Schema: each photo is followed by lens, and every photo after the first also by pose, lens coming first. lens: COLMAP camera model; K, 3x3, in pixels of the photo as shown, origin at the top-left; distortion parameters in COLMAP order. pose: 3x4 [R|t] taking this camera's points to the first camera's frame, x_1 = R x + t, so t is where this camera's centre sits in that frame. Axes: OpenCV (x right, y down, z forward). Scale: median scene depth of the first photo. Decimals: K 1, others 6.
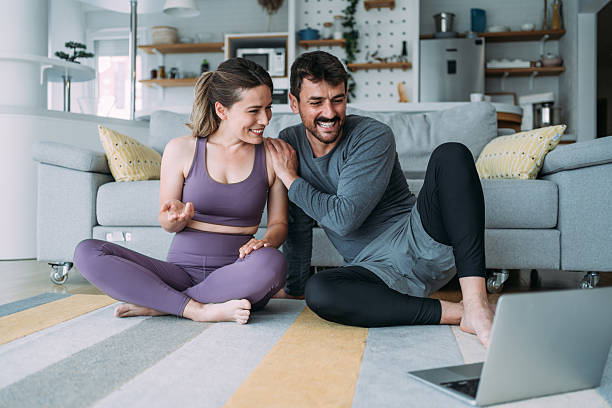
lens RADIAL K [[623.6, 0, 299.2], [0, 623.6, 202.6], [0, 0, 1]] dist [-0.000955, 0.003733]
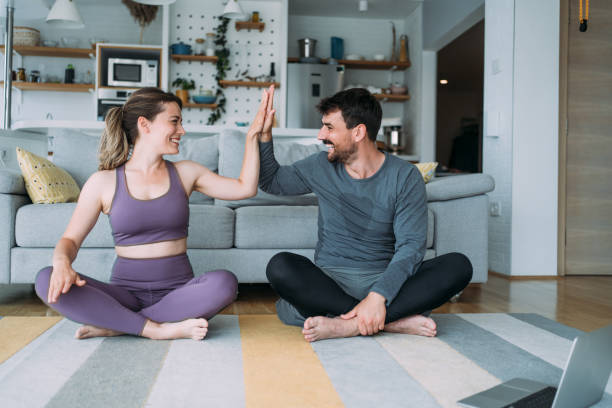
lens RADIAL K [[623.6, 0, 299.2], [0, 623.6, 202.6], [0, 0, 1]] dist [-0.000955, 0.003733]
pose [[0.963993, 0.011251, 0.265689, -0.068944], [-0.011694, 0.999932, 0.000085, -0.018671], [-0.265670, -0.003189, 0.964059, -0.046551]]
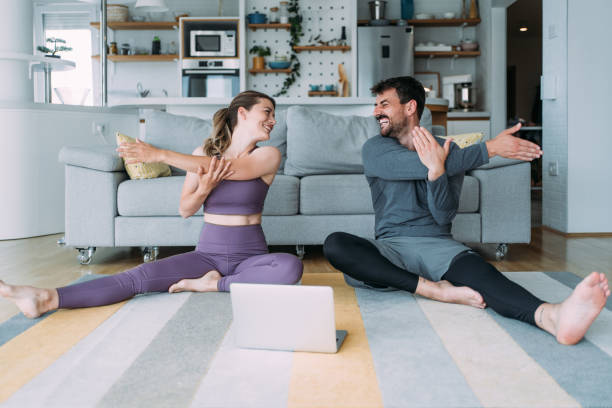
lens RADIAL K [[643.7, 0, 306.2], [0, 643.7, 164.1], [0, 0, 1]] dist [-0.006214, -0.004725]
pose [[0.990006, -0.015559, 0.140166, -0.062234], [0.012175, 0.999614, 0.024966, -0.042092], [-0.140501, -0.023010, 0.989813, -0.134760]]
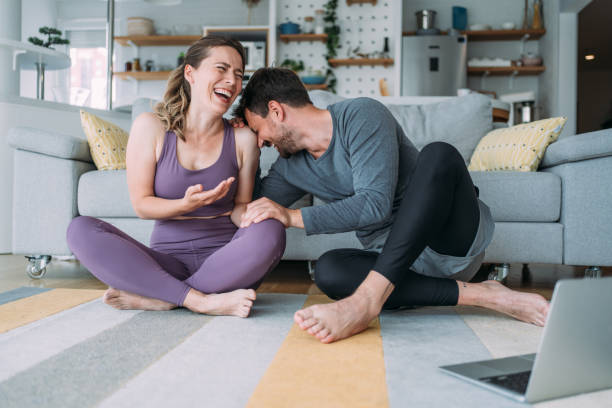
lens RADIAL K [[623.6, 0, 299.2], [0, 623.6, 202.6], [0, 0, 1]] dist [-0.000955, 0.003733]
pose [[0.998609, 0.008937, 0.051959, -0.018333], [-0.008789, 0.999957, -0.003076, 0.007398], [-0.051984, 0.002615, 0.998644, 0.019512]]
